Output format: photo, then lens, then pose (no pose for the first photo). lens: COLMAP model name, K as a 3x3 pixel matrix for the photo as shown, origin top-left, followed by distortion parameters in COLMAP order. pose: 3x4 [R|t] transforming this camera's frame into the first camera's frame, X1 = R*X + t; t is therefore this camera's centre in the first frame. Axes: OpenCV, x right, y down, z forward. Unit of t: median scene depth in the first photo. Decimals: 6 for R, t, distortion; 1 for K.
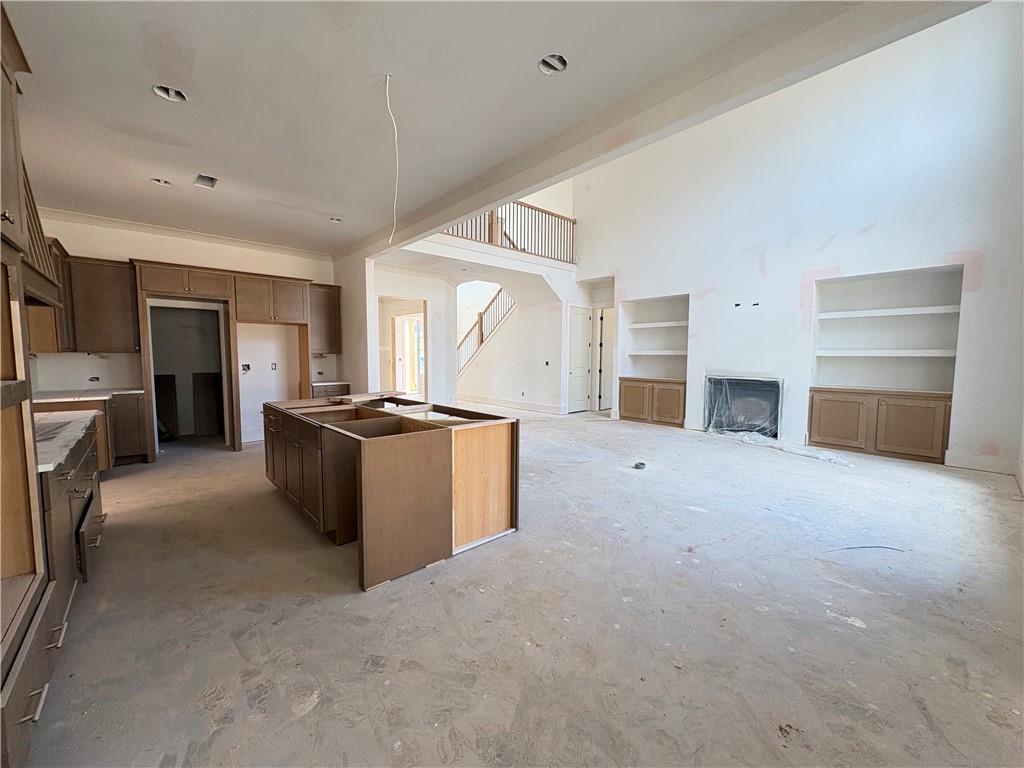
lens RADIAL K [[406.0, 0, 511.4], [0, 406.0, 383.2], [0, 0, 1]] dist [-0.000079, 0.000189]
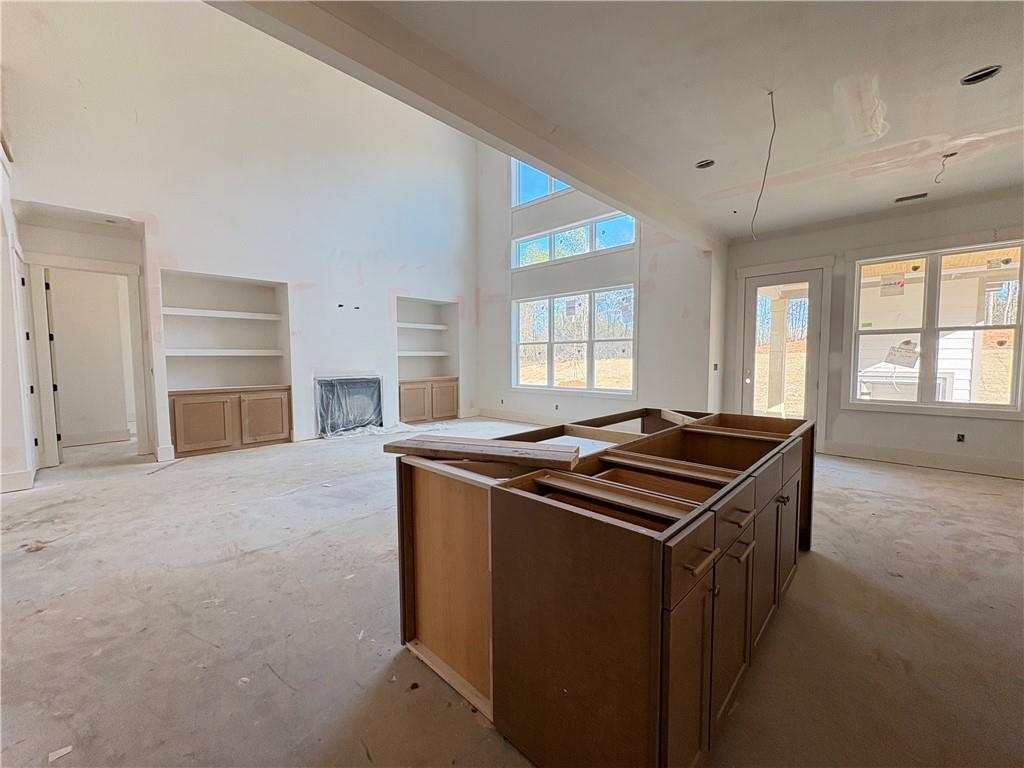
lens RADIAL K [[406.0, 0, 516.1], [0, 406.0, 385.0], [0, 0, 1]] dist [-0.000079, 0.000189]
pose [[-0.074512, -0.072443, 0.994585, -0.518136], [0.077032, 0.993960, 0.078169, -0.044006], [-0.994240, 0.082439, -0.068481, 0.679743]]
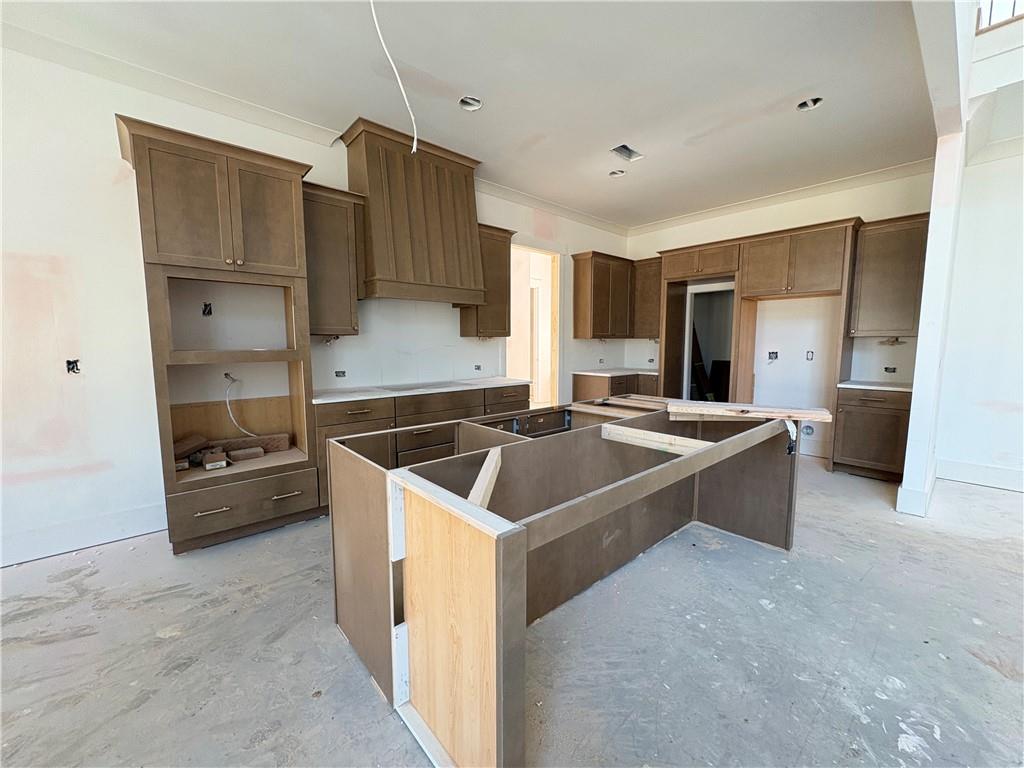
lens RADIAL K [[406.0, 0, 513.9], [0, 406.0, 382.5], [0, 0, 1]] dist [-0.000079, 0.000189]
pose [[-0.001326, 0.095635, -0.995416, 0.142965], [-0.071875, 0.992833, 0.095482, -0.025018], [0.997413, 0.071672, 0.005558, 0.470902]]
